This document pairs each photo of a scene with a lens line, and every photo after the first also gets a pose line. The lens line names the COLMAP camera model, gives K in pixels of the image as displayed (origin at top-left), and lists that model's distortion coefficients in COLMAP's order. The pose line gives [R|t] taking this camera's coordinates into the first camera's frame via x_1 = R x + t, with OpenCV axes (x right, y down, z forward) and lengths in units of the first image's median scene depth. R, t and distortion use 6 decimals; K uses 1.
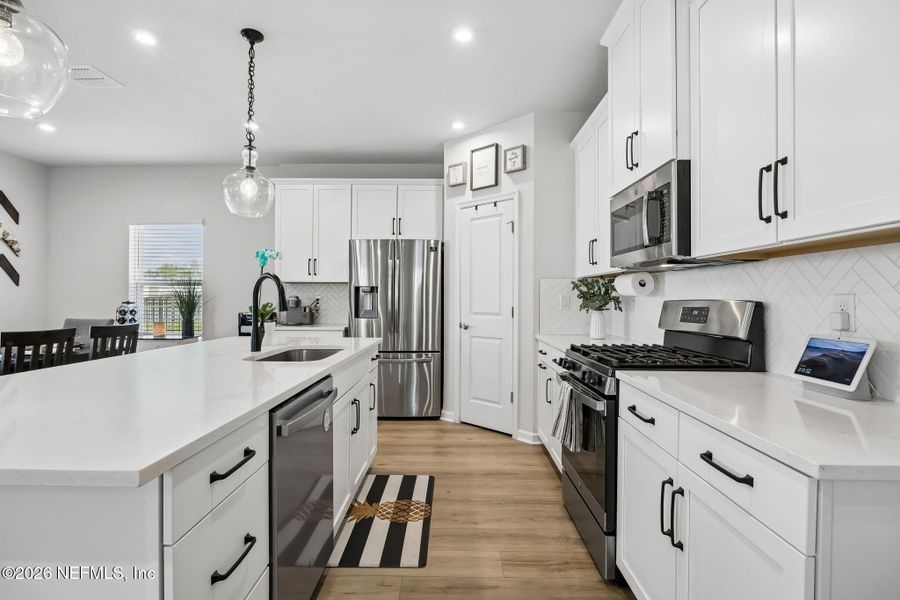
lens RADIAL K [[443.4, 0, 446.7], [0, 443.4, 295.6], [0, 0, 1]] dist [-0.002775, -0.000529]
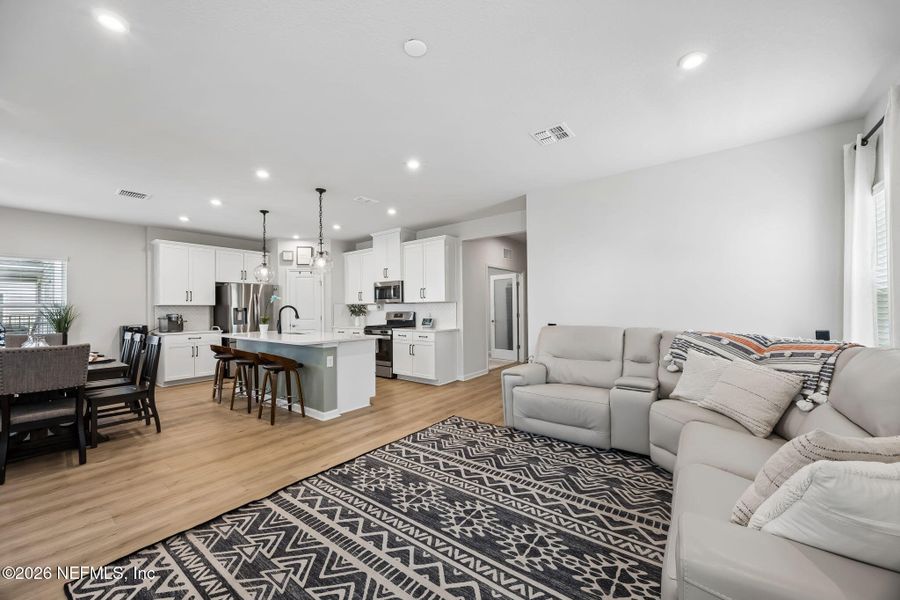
lens RADIAL K [[342.5, 0, 448.7], [0, 342.5, 302.9], [0, 0, 1]] dist [-0.002286, -0.000195]
pose [[0.588339, 0.001649, 0.808612, -0.838812], [0.011814, 0.999874, -0.010636, -0.016079], [-0.808528, 0.015811, 0.588246, -0.593953]]
